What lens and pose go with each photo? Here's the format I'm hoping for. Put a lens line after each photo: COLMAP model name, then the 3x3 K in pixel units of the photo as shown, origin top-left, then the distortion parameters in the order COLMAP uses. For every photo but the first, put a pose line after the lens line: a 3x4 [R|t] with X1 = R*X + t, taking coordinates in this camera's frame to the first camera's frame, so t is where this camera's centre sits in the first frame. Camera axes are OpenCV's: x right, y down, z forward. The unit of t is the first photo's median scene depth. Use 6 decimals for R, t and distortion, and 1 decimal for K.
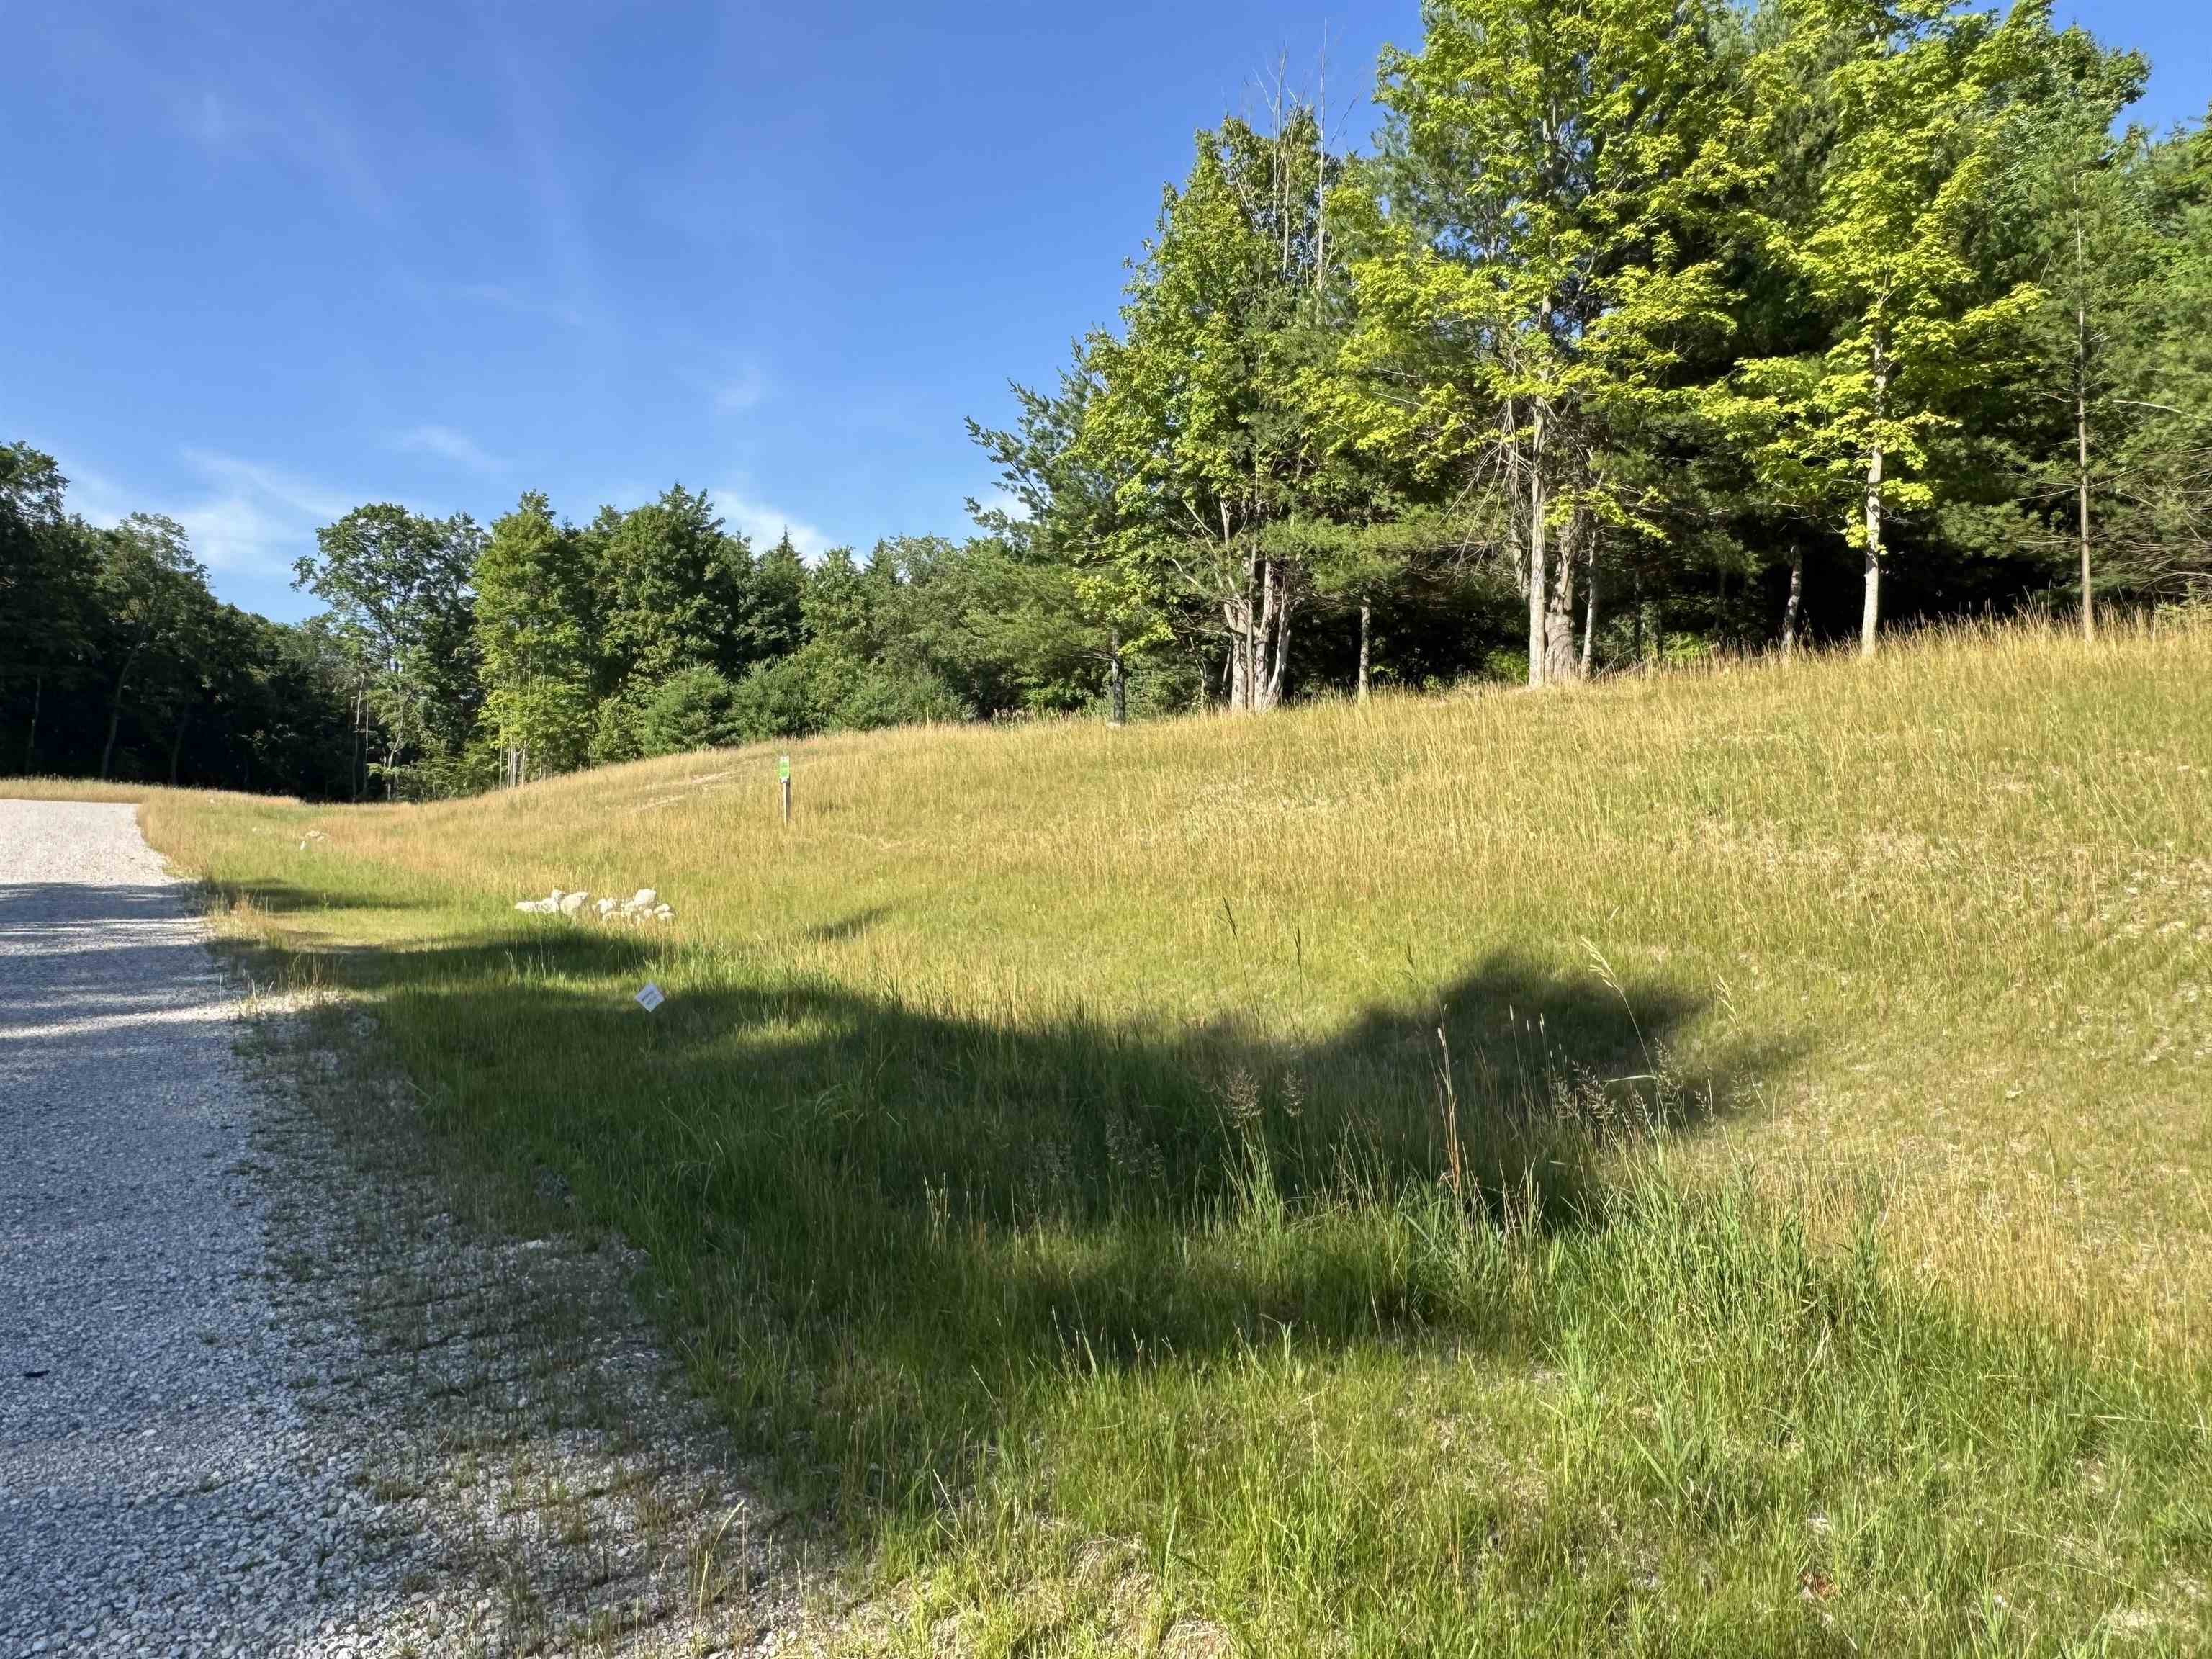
lens RADIAL K [[1468.5, 0, 1106.5], [0, 1468.5, 866.8], [0, 0, 1]] dist [-0.020455, 0.002556]
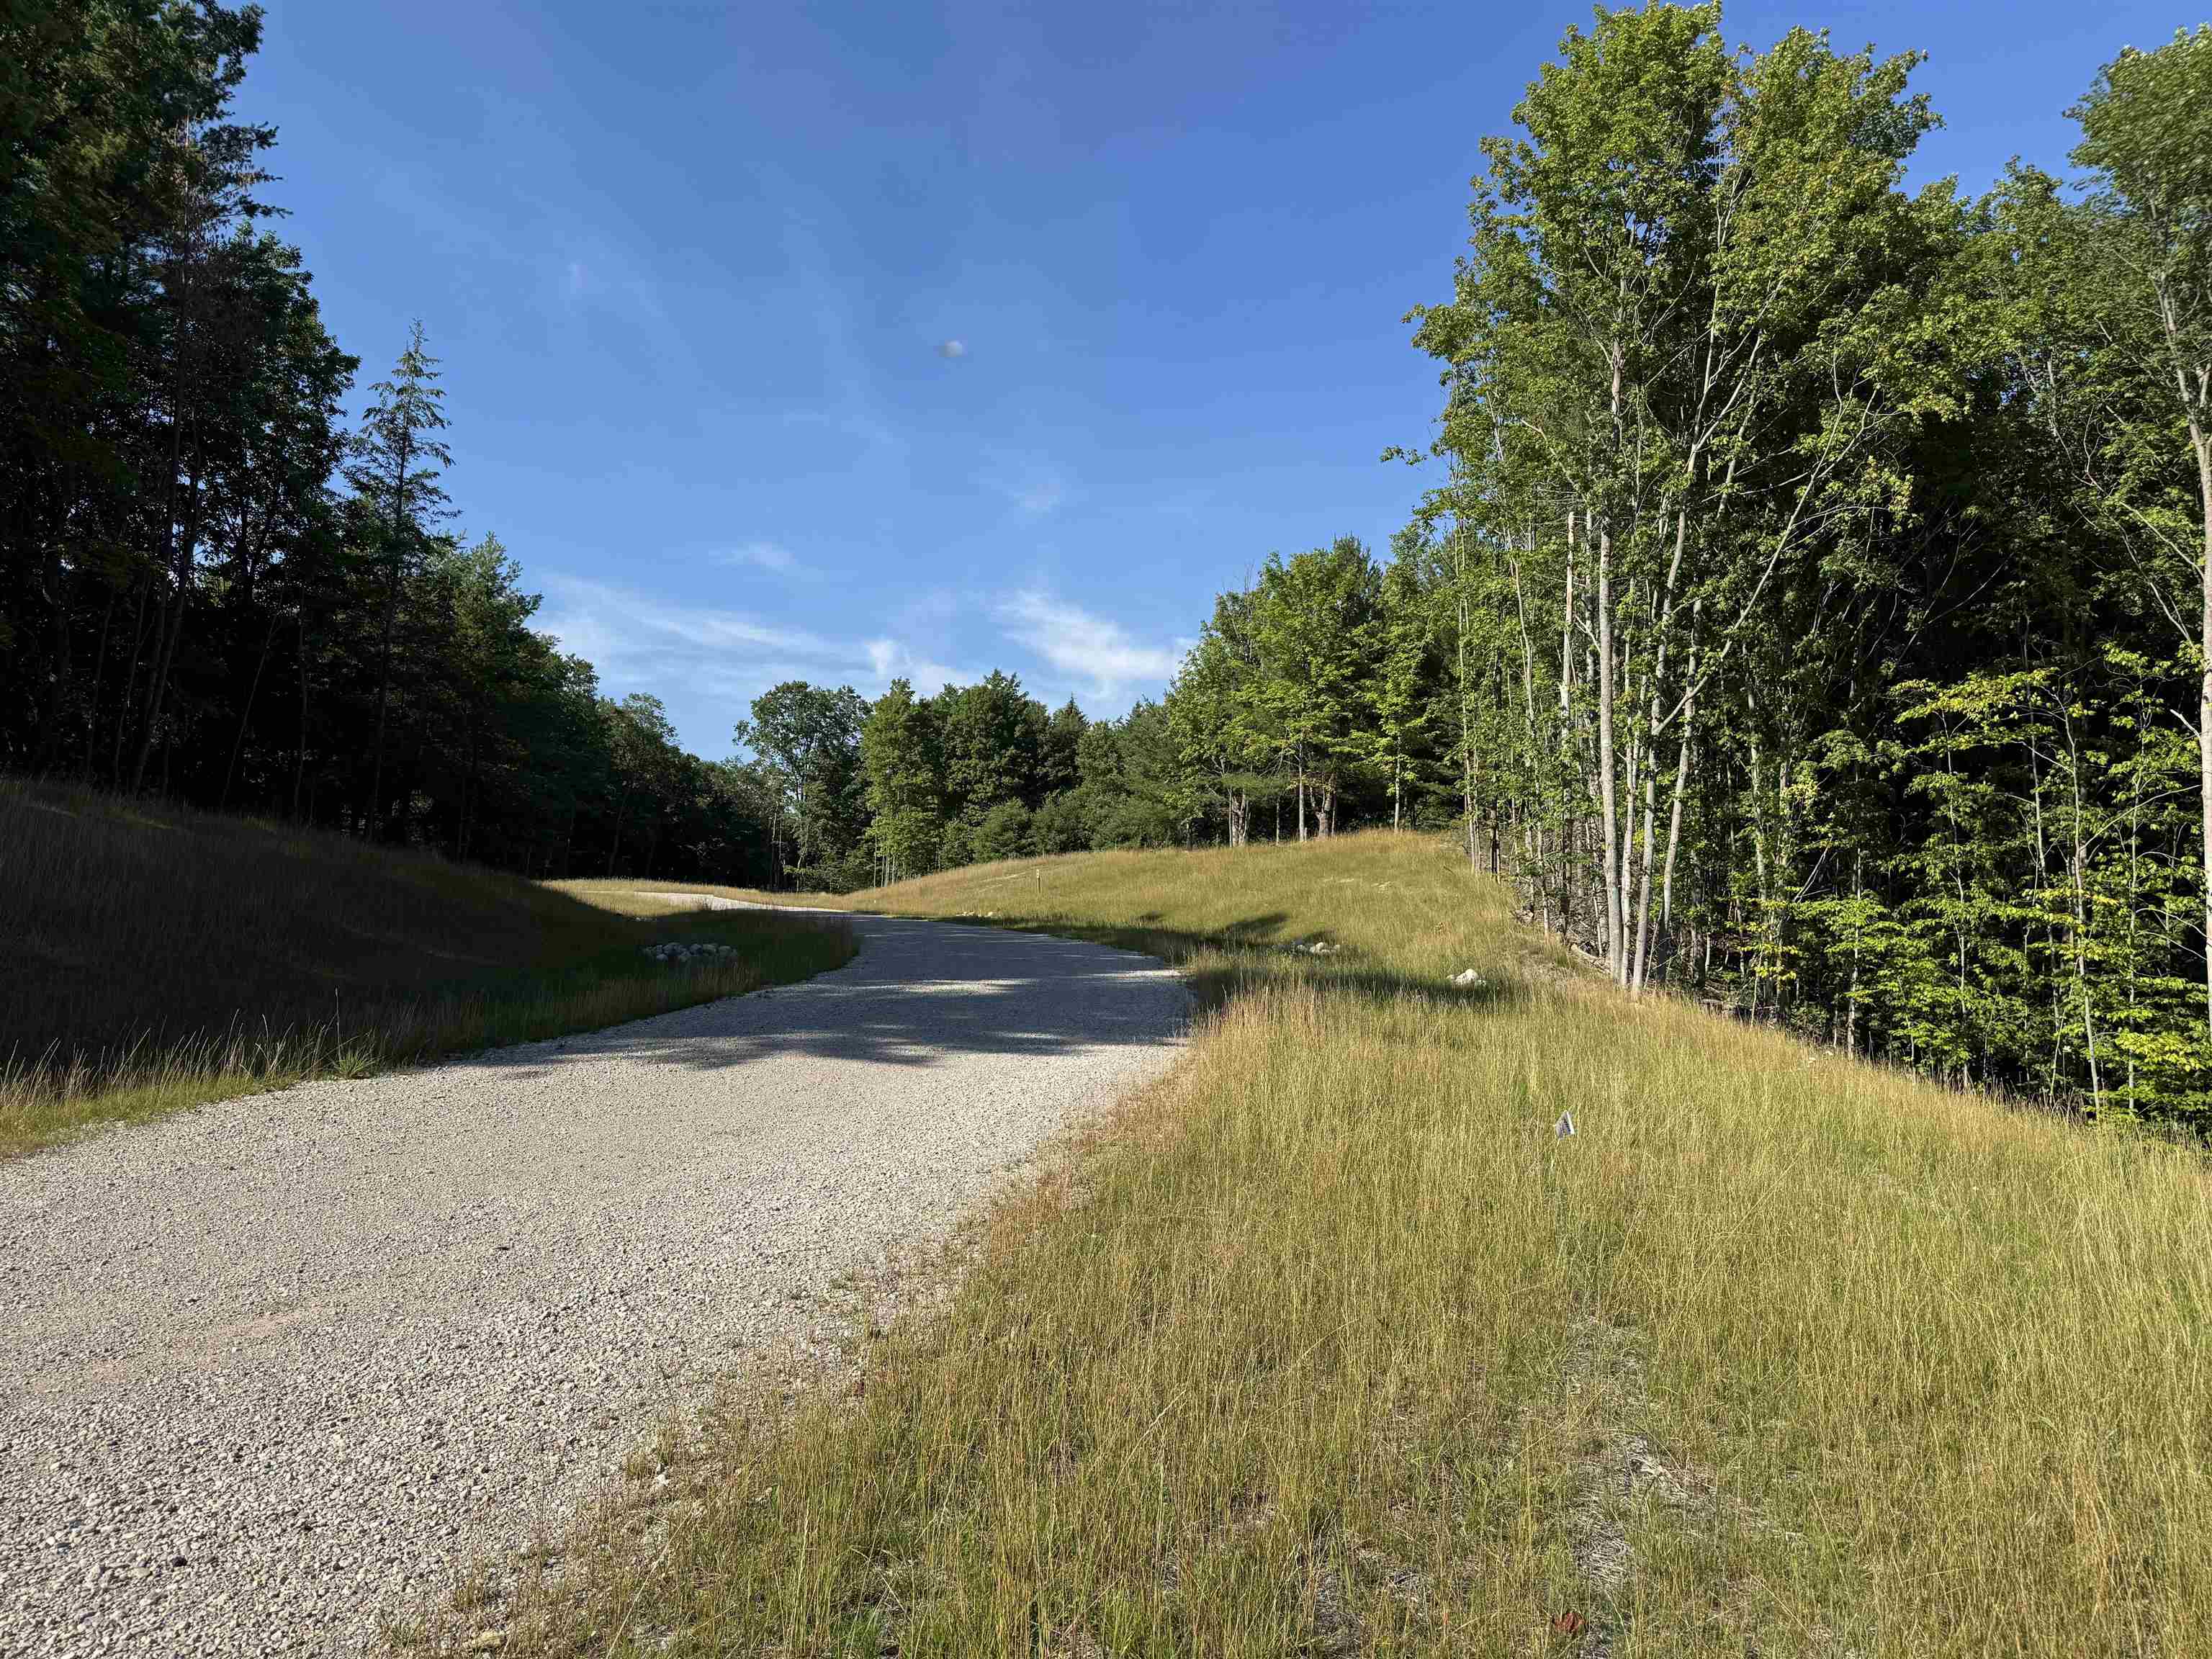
lens RADIAL K [[1531.3, 0, 1106.0], [0, 1531.3, 829.5], [0, 0, 1]] dist [0.149896, -0.221202]
pose [[0.978402, -0.012868, -0.206310, 0.124422], [-0.005214, 0.996206, -0.086865, 0.025727], [0.206645, 0.086064, 0.974623, -0.447658]]
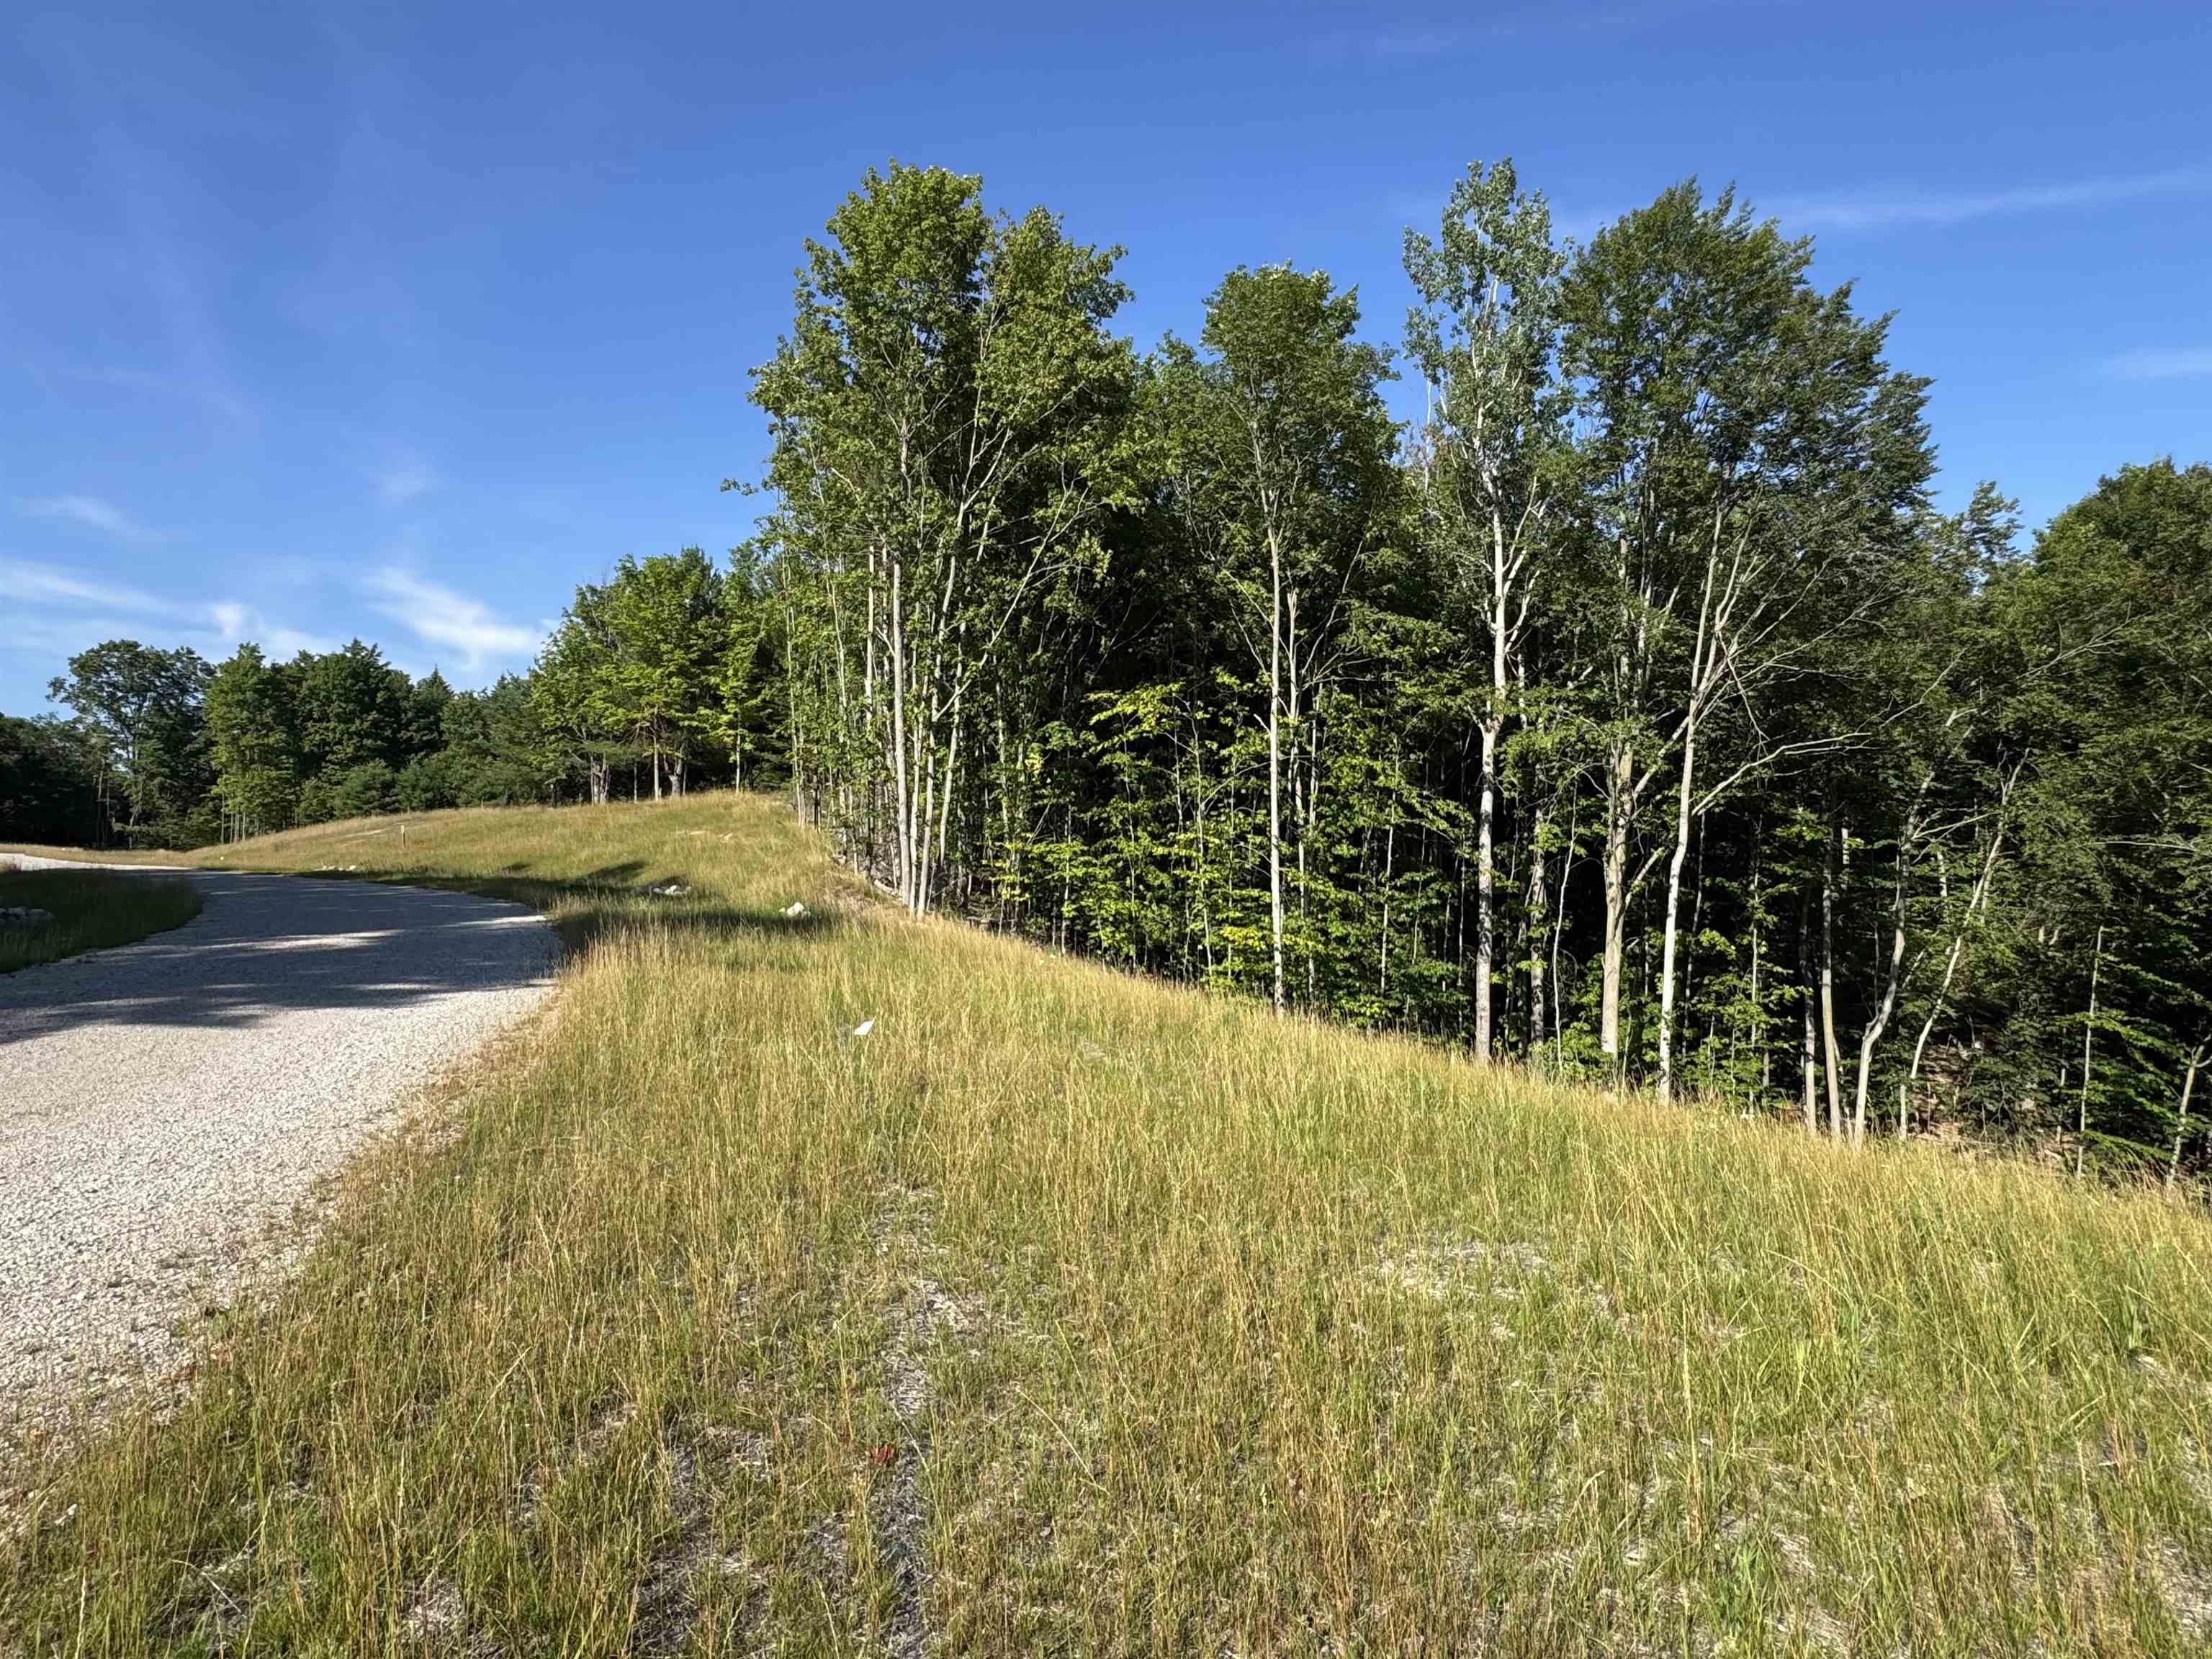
lens RADIAL K [[1215.2, 0, 1106.0], [0, 1215.2, 829.5], [0, 0, 1]] dist [-0.014151, 0.007494]
pose [[0.962752, -0.019387, 0.269691, 0.124243], [0.033021, 0.998391, -0.046108, 0.024427], [-0.268363, 0.053296, 0.961842, -0.444458]]
